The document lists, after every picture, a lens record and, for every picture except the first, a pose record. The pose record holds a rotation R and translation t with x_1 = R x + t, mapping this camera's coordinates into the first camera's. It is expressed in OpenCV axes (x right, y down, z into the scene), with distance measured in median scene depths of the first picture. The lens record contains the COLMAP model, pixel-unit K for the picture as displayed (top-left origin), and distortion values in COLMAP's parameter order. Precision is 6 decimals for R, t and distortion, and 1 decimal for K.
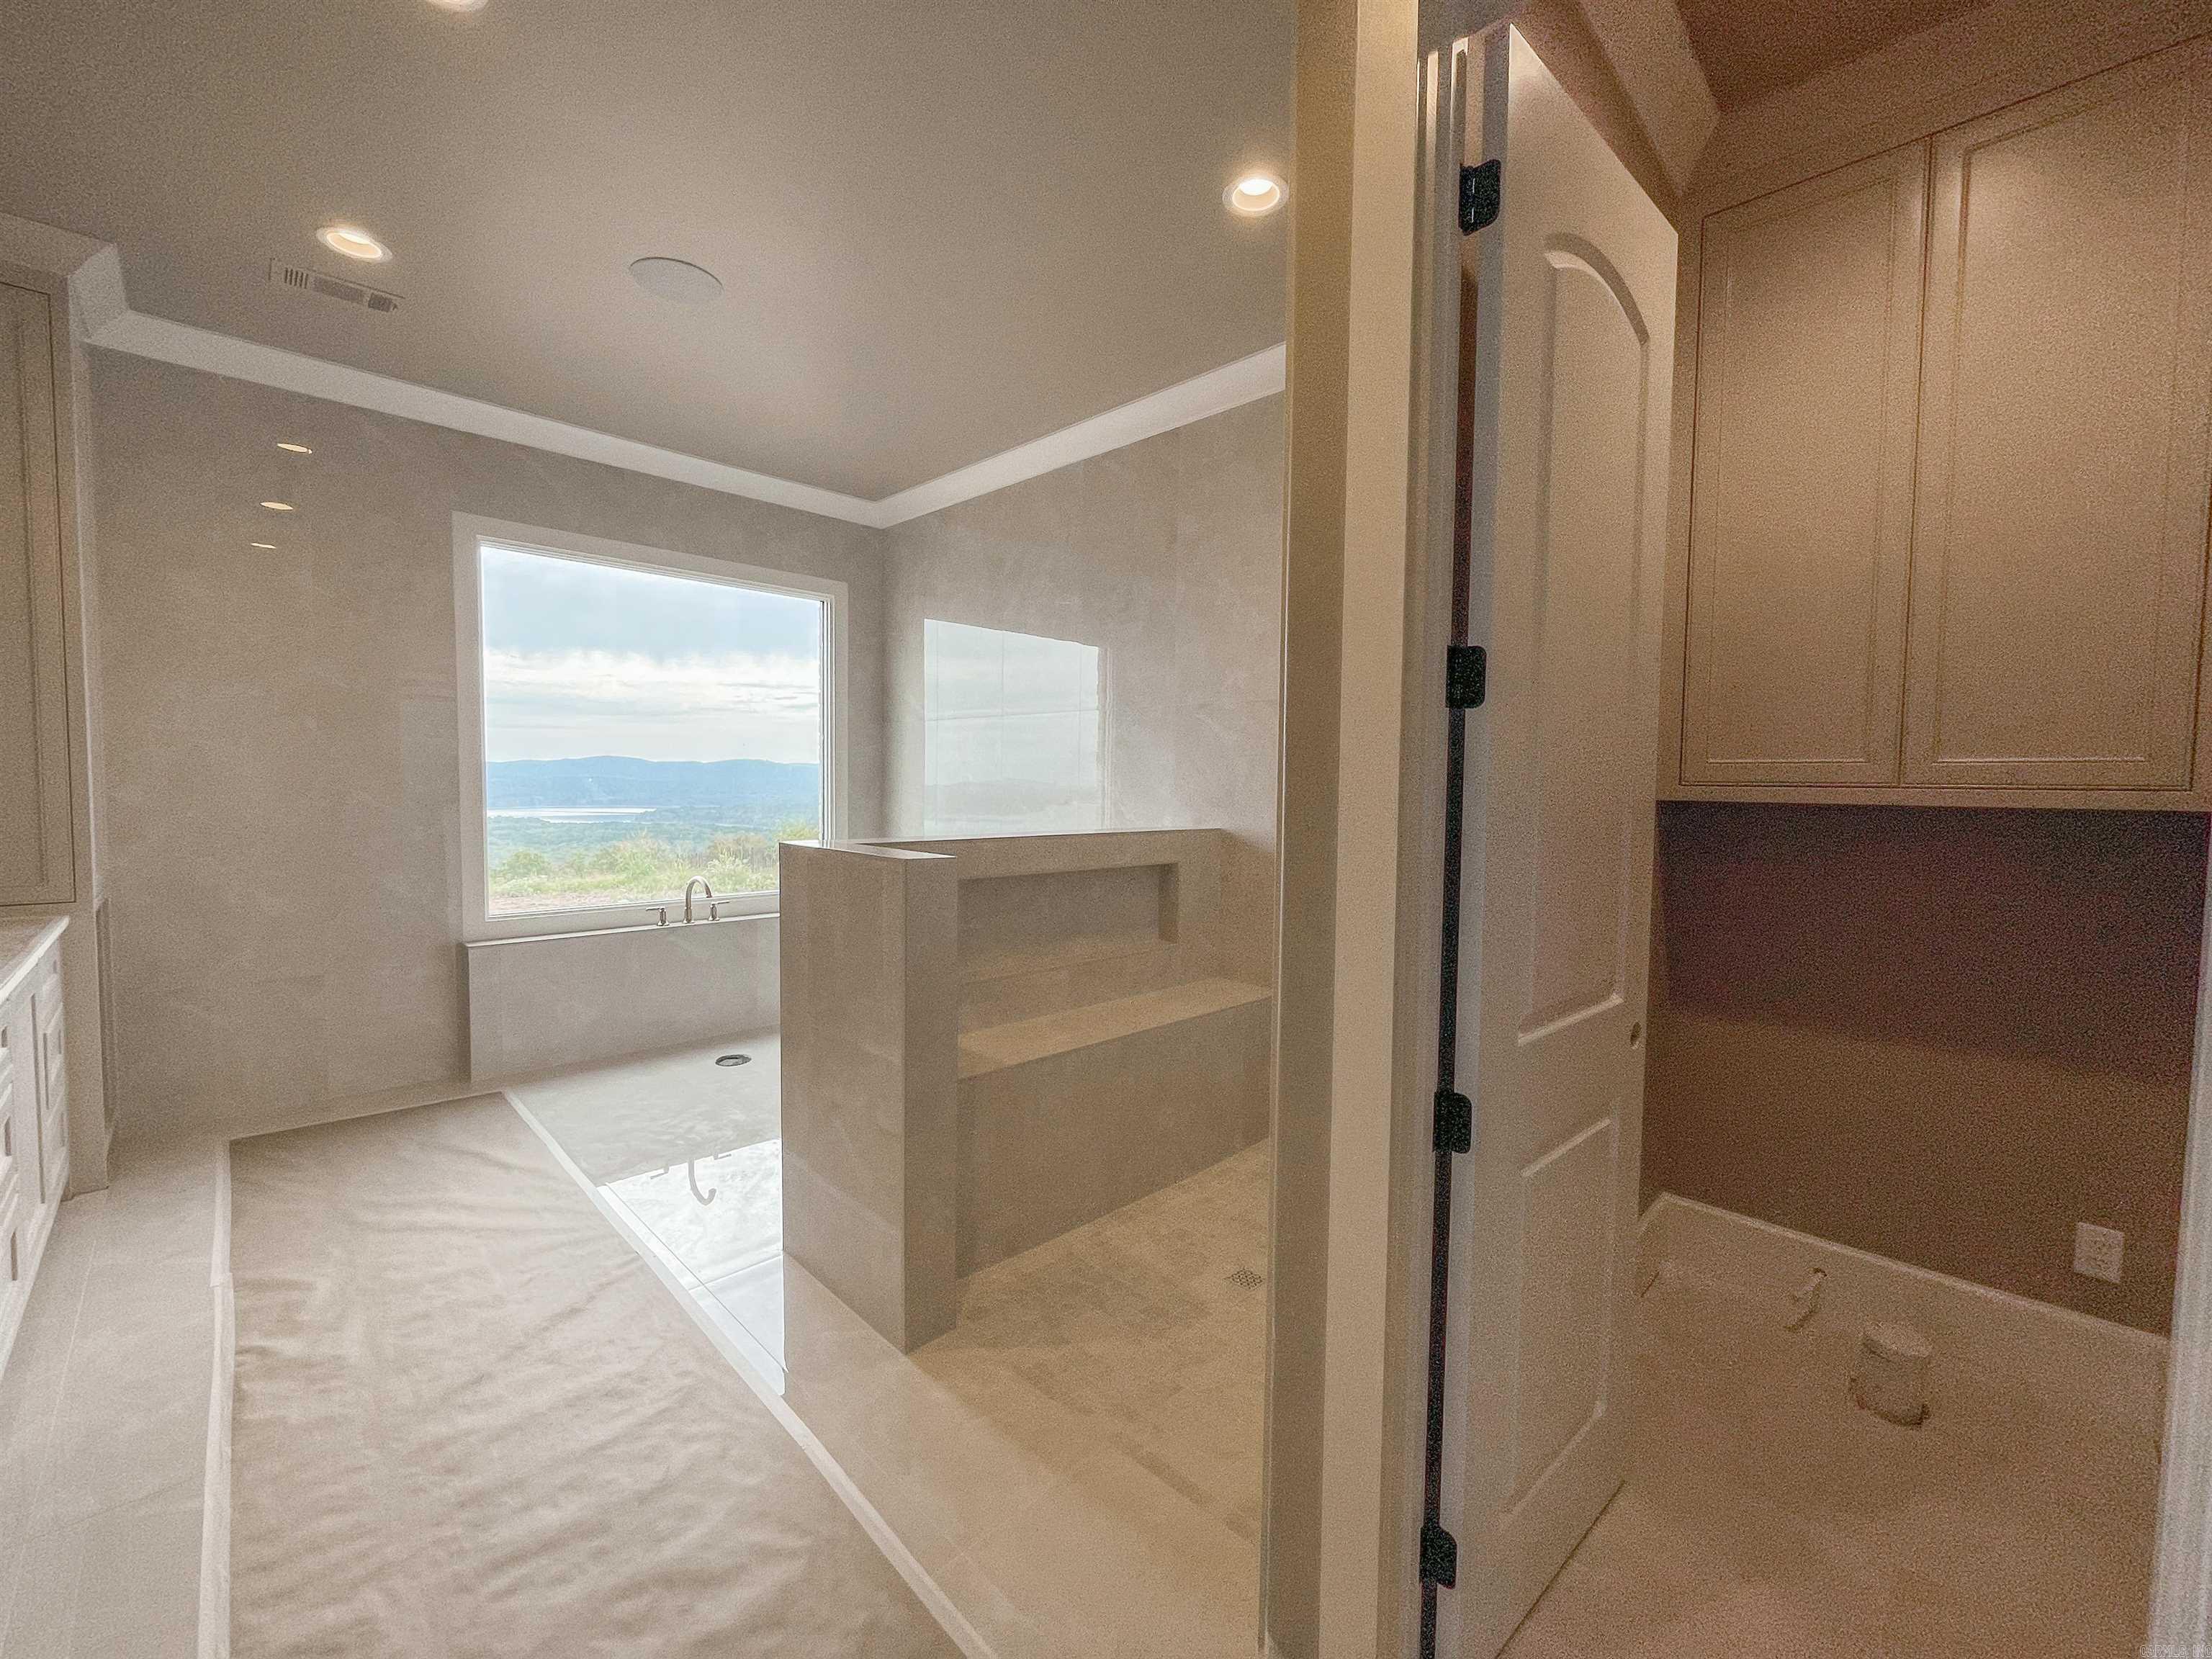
lens RADIAL K [[902.6, 0, 1101.9], [0, 902.6, 830.3], [0, 0, 1]] dist [-0.001197, -0.000728]
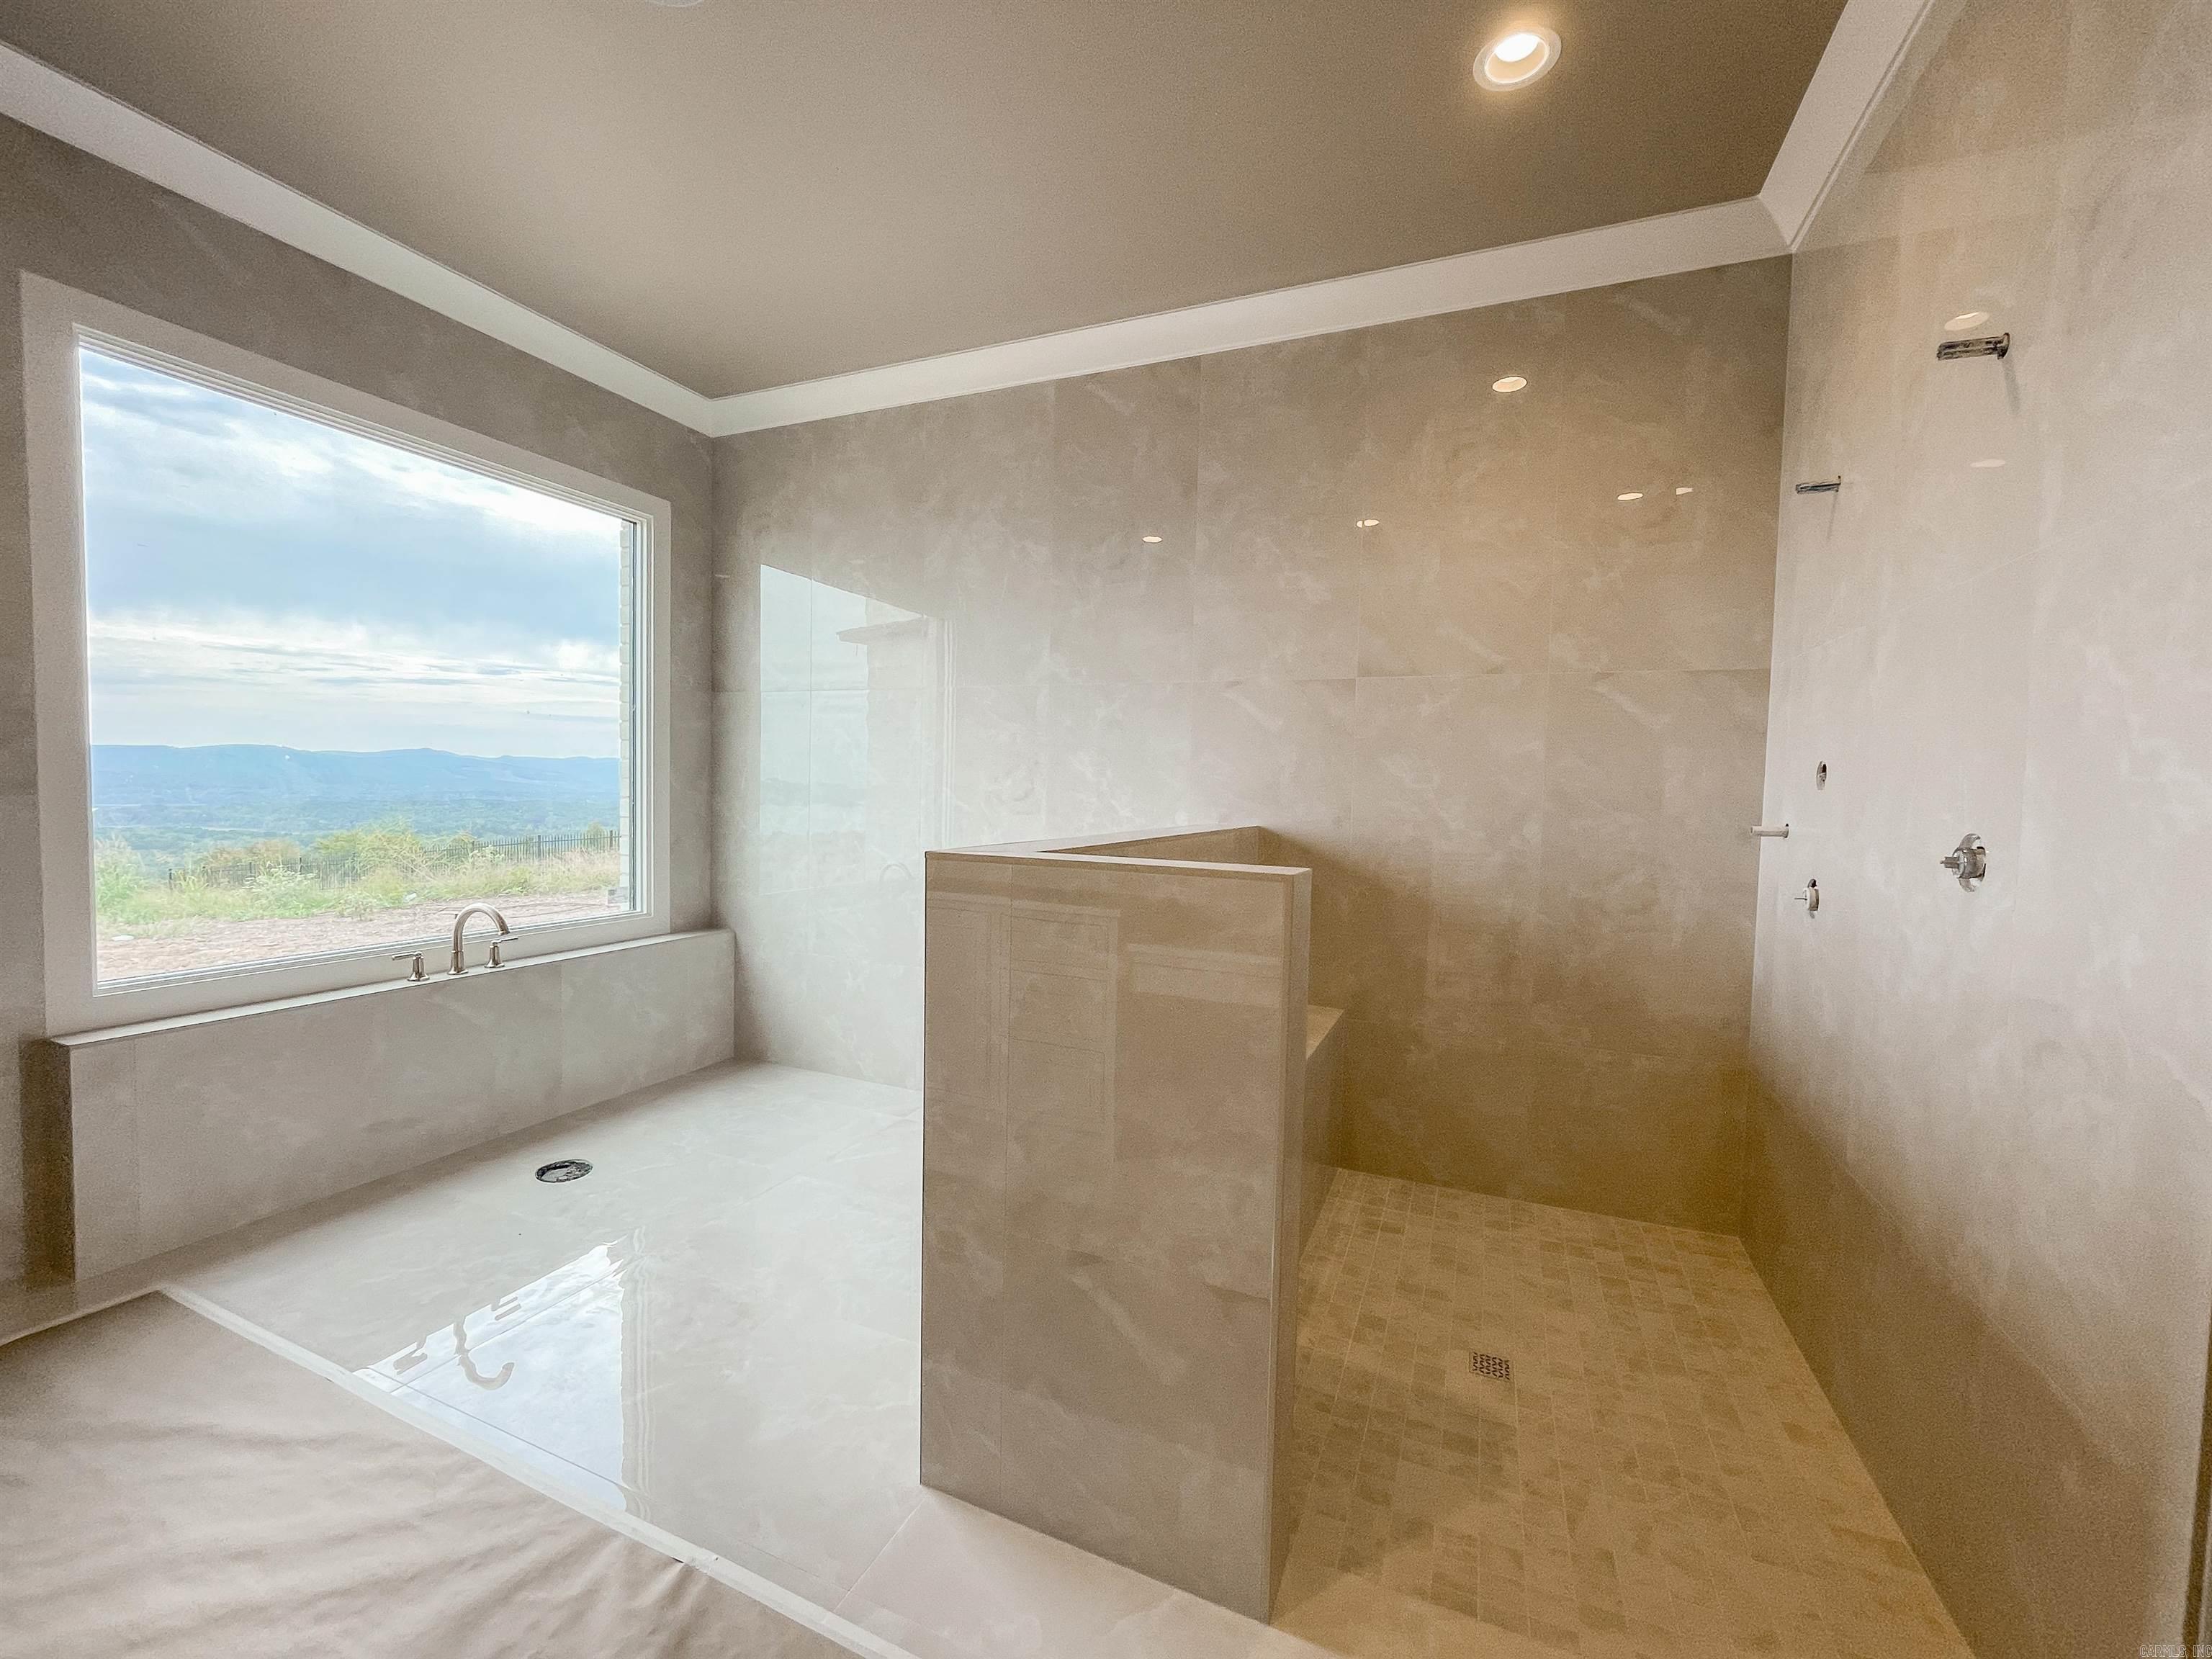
lens RADIAL K [[902.6, 0, 1101.0], [0, 902.6, 826.7], [0, 0, 1]] dist [-0.001197, -0.000728]
pose [[0.928000, -0.007614, 0.372503, -0.282724], [0.008855, 0.999959, -0.001621, -0.000876], [-0.372475, 0.004803, 0.928030, 0.212991]]
